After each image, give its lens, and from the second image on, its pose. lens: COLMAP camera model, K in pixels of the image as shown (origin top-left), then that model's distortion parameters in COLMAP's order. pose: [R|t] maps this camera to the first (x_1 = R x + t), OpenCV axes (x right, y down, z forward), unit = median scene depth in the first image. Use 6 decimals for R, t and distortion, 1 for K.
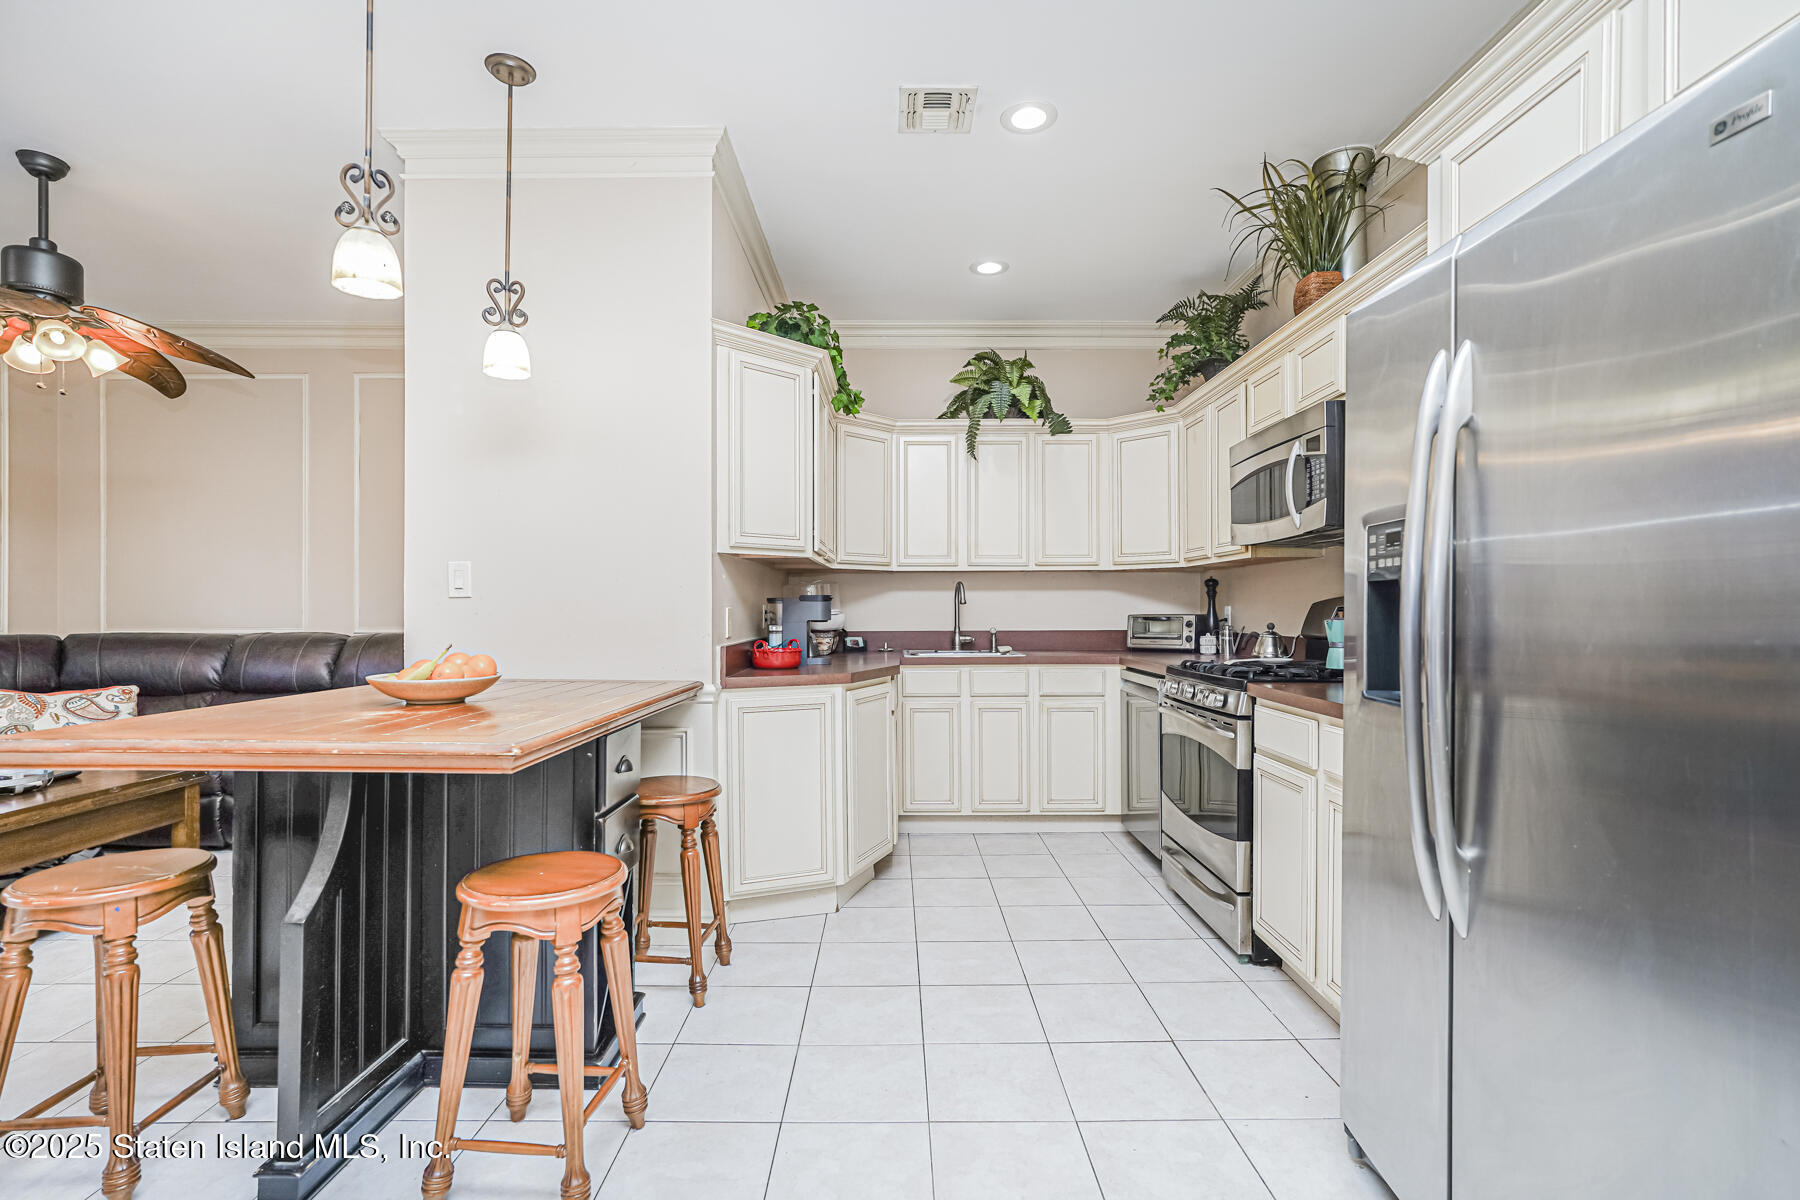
lens RADIAL K [[824.5, 0, 902.1], [0, 824.5, 605.5], [0, 0, 1]] dist [-0.016951, 0.007999]
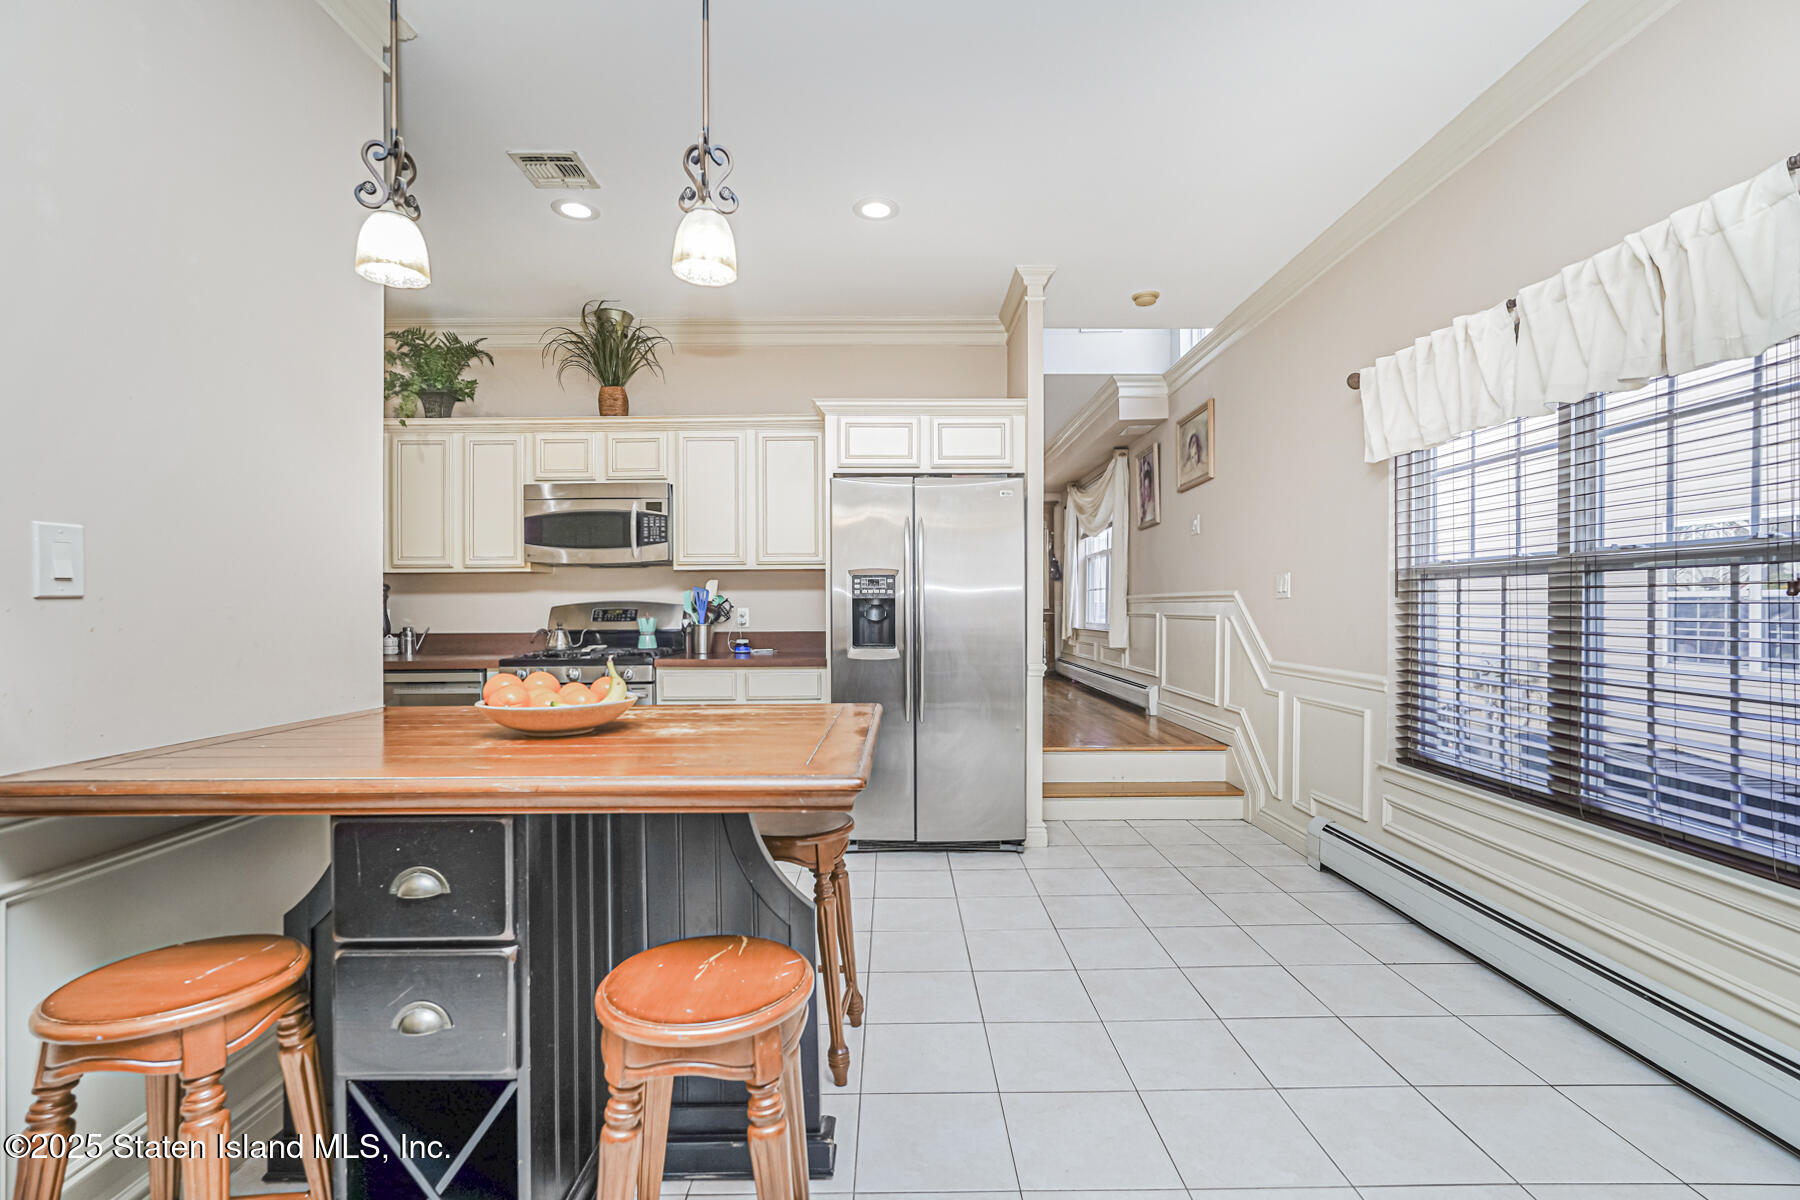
lens RADIAL K [[824.5, 0, 901.3], [0, 824.5, 605.8], [0, 0, 1]] dist [-0.016951, 0.007999]
pose [[-0.011059, -0.000788, 0.999939, -0.870801], [0.001949, 0.999998, 0.000809, -0.004543], [-0.999937, 0.001958, -0.011057, 0.433984]]
